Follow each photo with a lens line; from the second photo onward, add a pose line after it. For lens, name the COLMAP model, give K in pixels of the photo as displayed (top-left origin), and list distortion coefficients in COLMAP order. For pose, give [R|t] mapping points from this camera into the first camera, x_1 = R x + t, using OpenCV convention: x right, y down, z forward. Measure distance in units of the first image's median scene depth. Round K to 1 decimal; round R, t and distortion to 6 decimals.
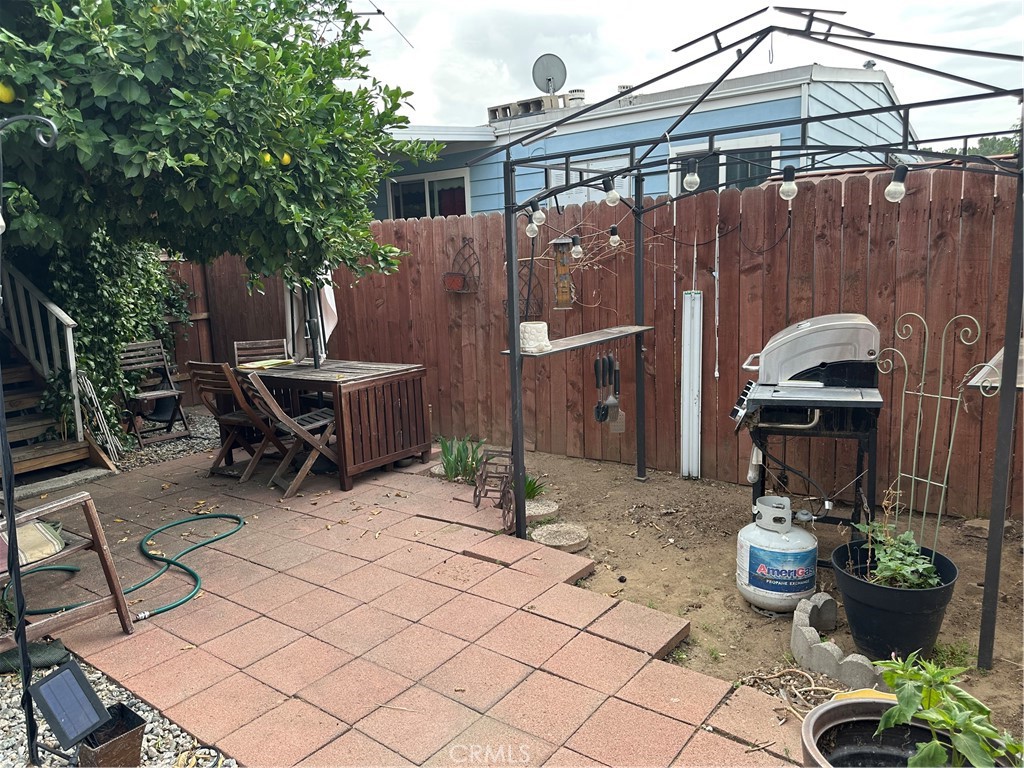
lens RADIAL K [[705.5, 0, 510.3], [0, 705.5, 380.9], [0, 0, 1]] dist [0.046453, -0.078785]
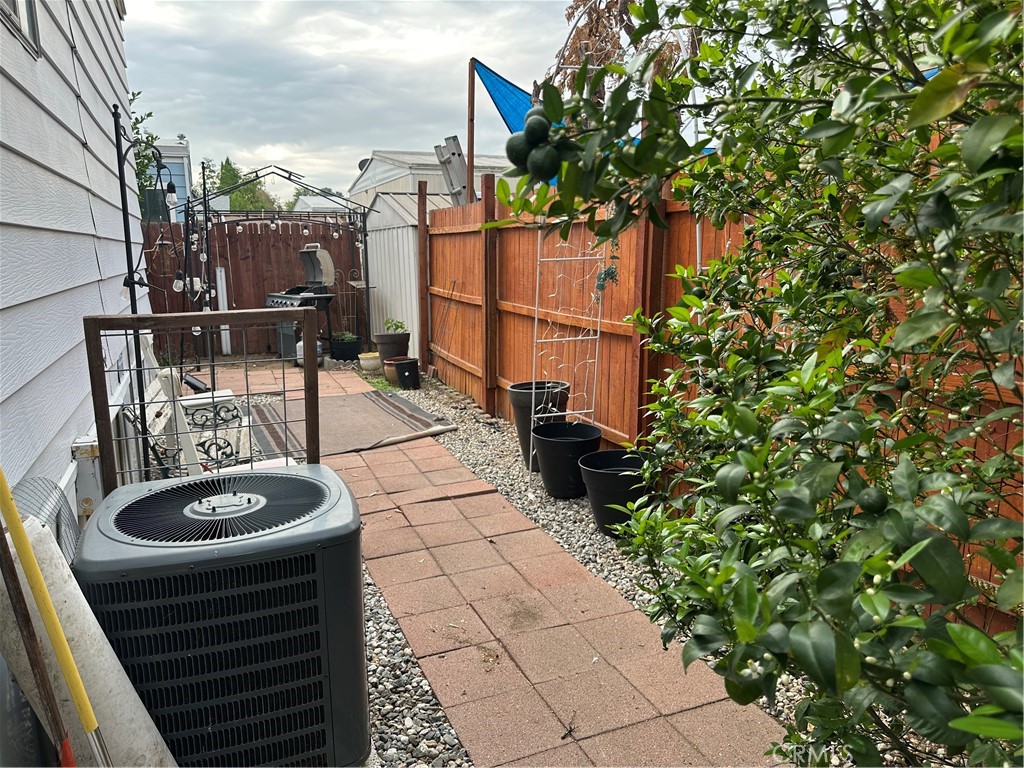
lens RADIAL K [[705.5, 0, 509.3], [0, 705.5, 384.9], [0, 0, 1]] dist [0.046453, -0.078785]
pose [[0.499327, -0.128470, 0.856836, -1.443956], [0.132339, 0.988650, 0.071112, 0.229104], [-0.856247, 0.077885, 0.510662, -1.017276]]
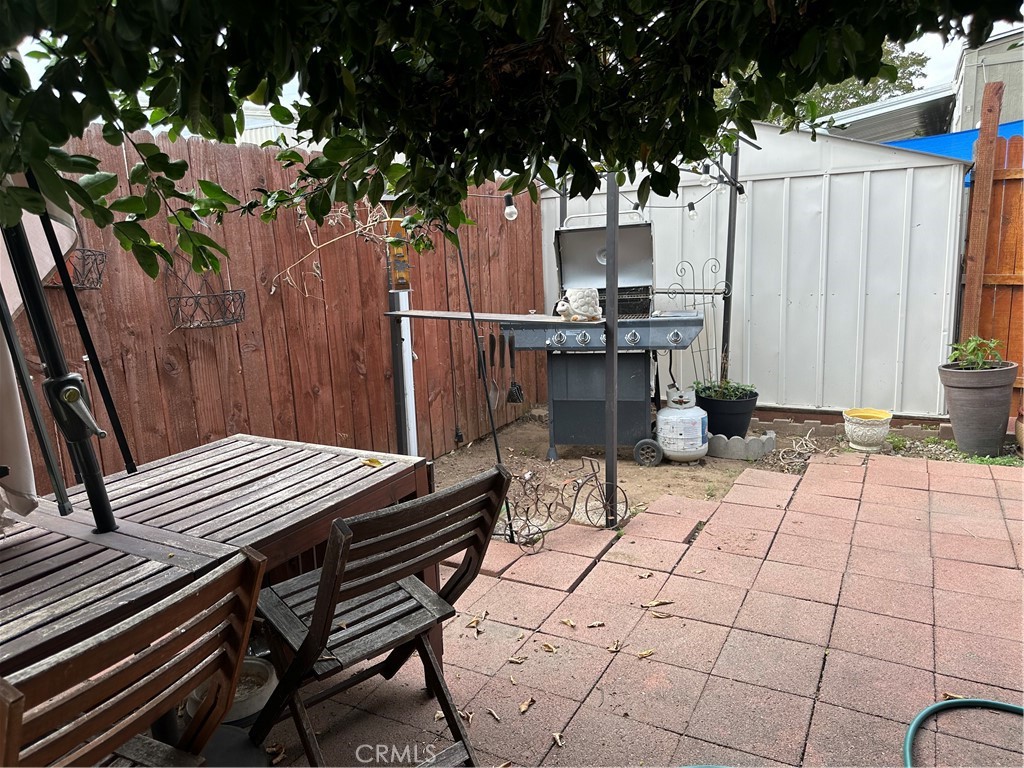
lens RADIAL K [[705.5, 0, 510.7], [0, 705.5, 383.1], [0, 0, 1]] dist [0.046453, -0.078785]
pose [[-0.126163, -0.140961, 0.981944, -0.807417], [0.200924, 0.965706, 0.164445, -0.127667], [-0.971449, 0.218043, -0.093514, 1.152620]]
